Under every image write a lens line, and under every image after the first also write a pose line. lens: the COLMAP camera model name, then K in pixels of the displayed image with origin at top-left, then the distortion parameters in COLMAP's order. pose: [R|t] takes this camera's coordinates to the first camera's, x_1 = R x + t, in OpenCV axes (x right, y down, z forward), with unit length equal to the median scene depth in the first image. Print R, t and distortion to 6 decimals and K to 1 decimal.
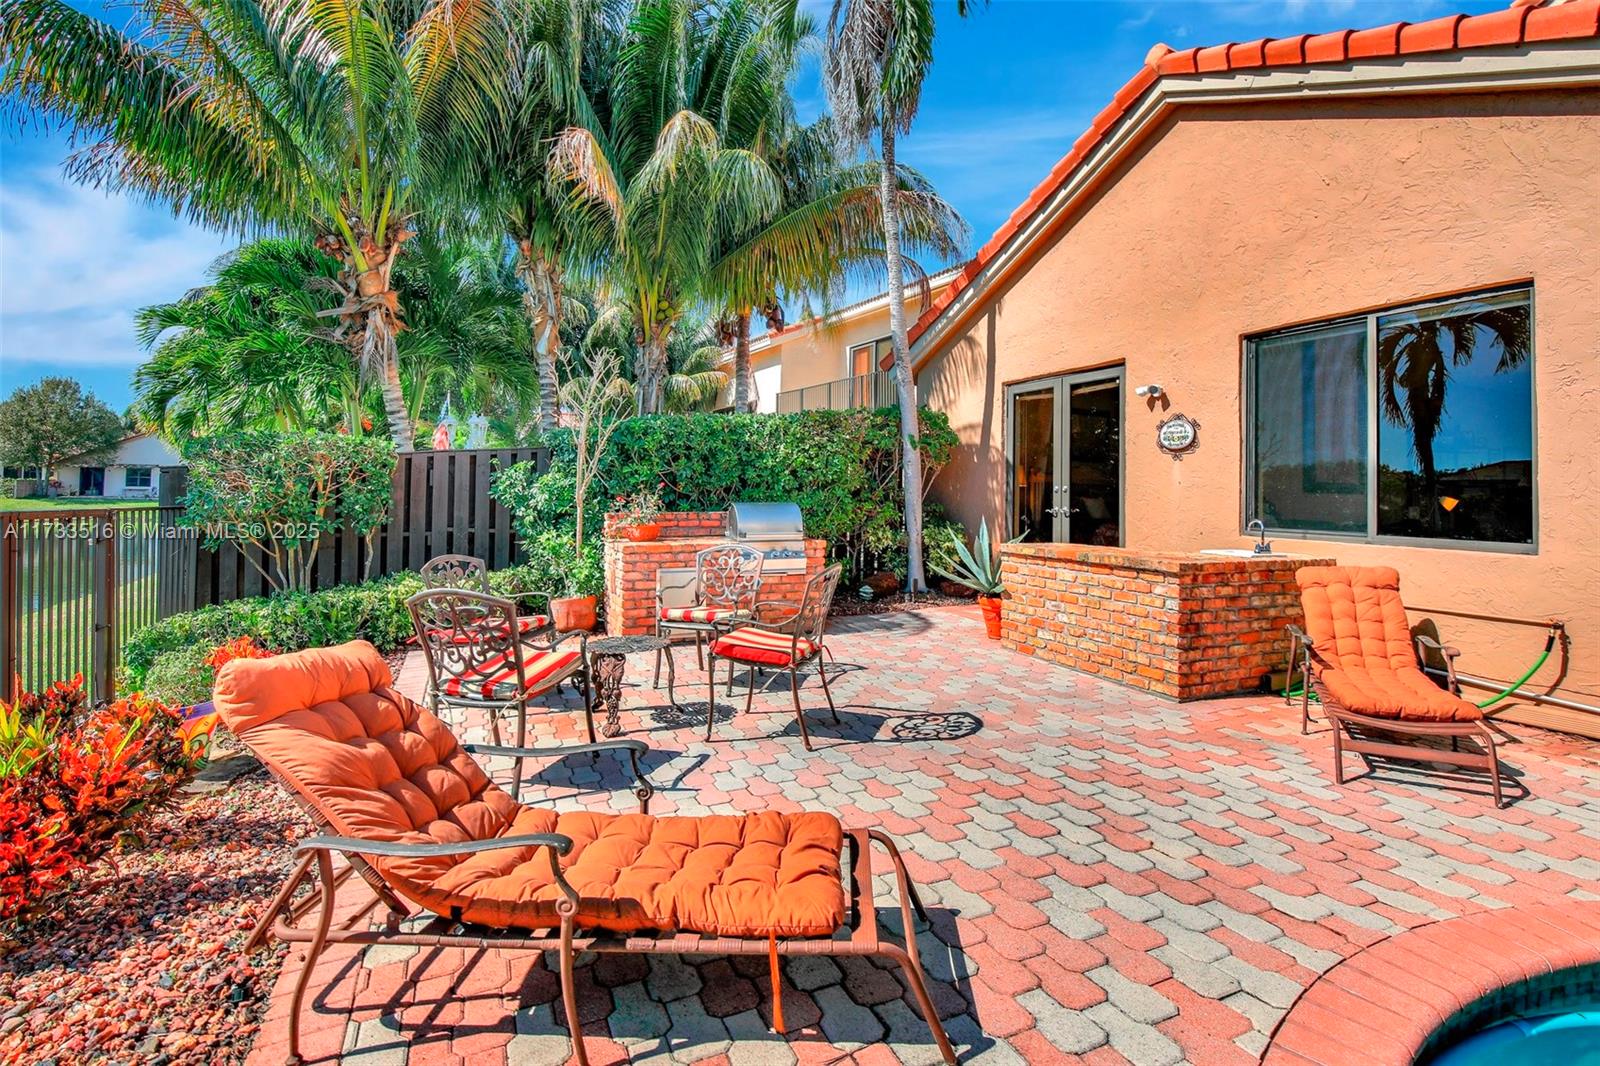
lens RADIAL K [[763.5, 0, 801.3], [0, 763.5, 471.6], [0, 0, 1]] dist [-0.044899, 0.000089]
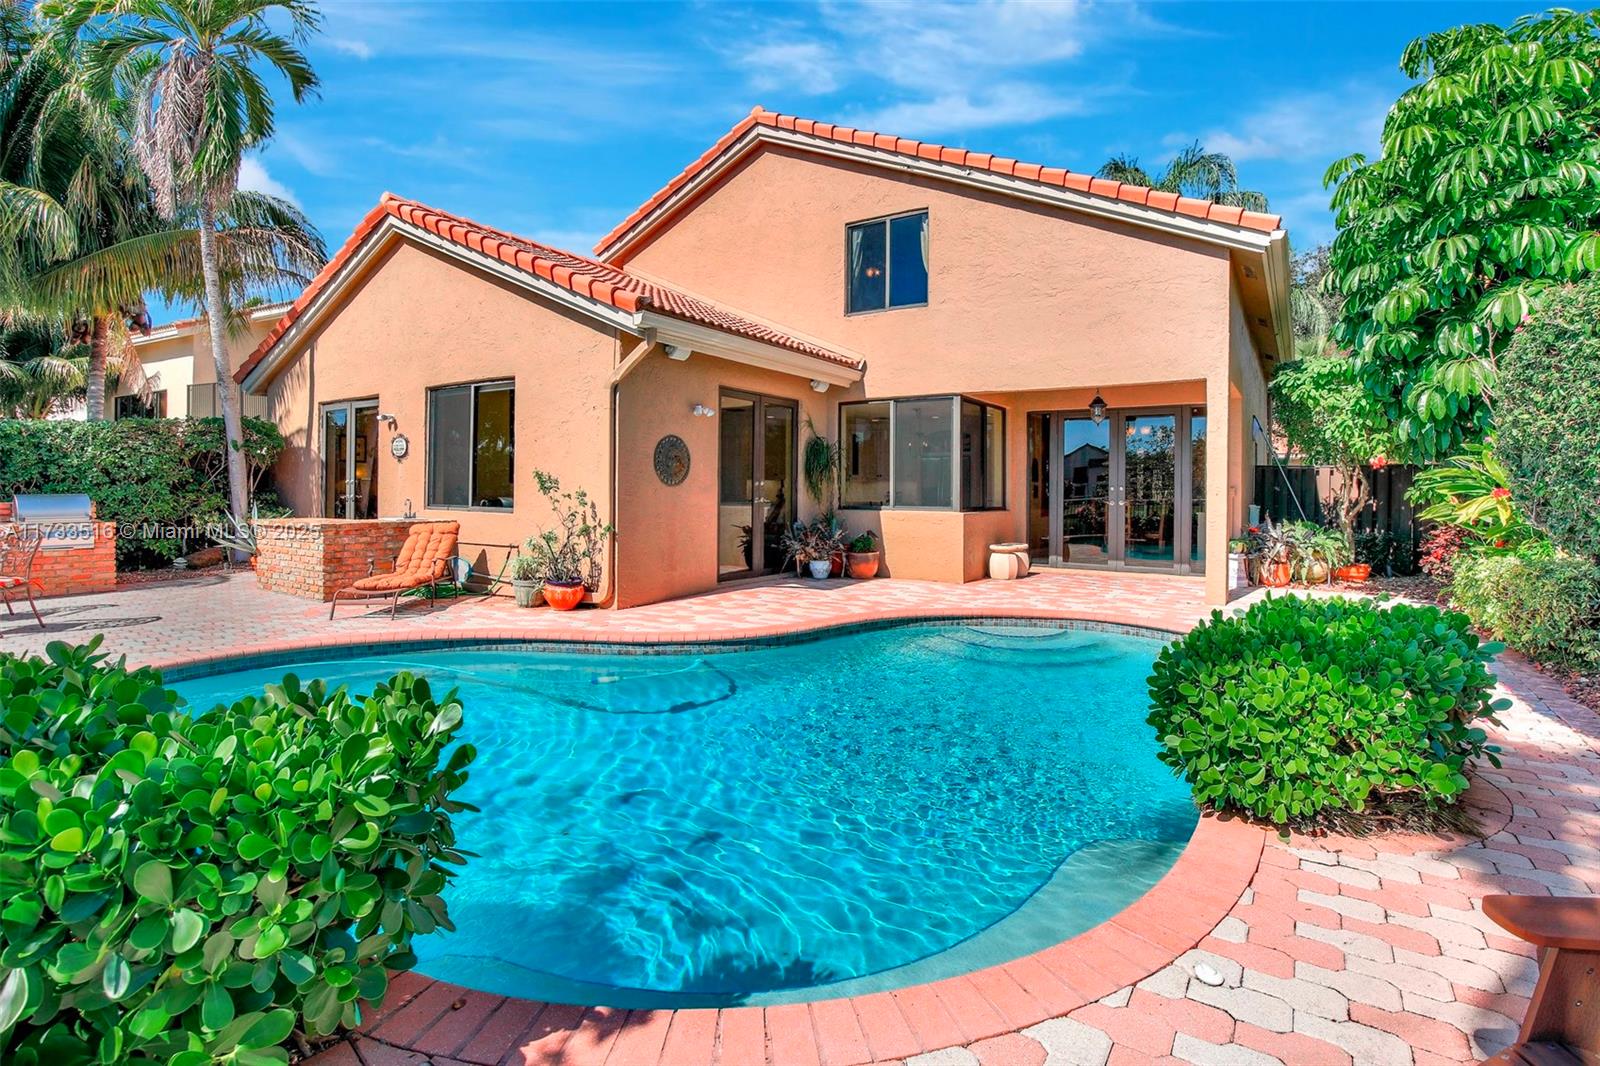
lens RADIAL K [[749.7, 0, 826.5], [0, 749.7, 491.7], [0, 0, 1]] dist [-0.038170, 0.009119]
pose [[0.825744, -0.013931, 0.563873, 0.296881], [-0.007716, 0.999322, 0.035988, -0.014887], [-0.563992, -0.034067, 0.825077, -0.640223]]
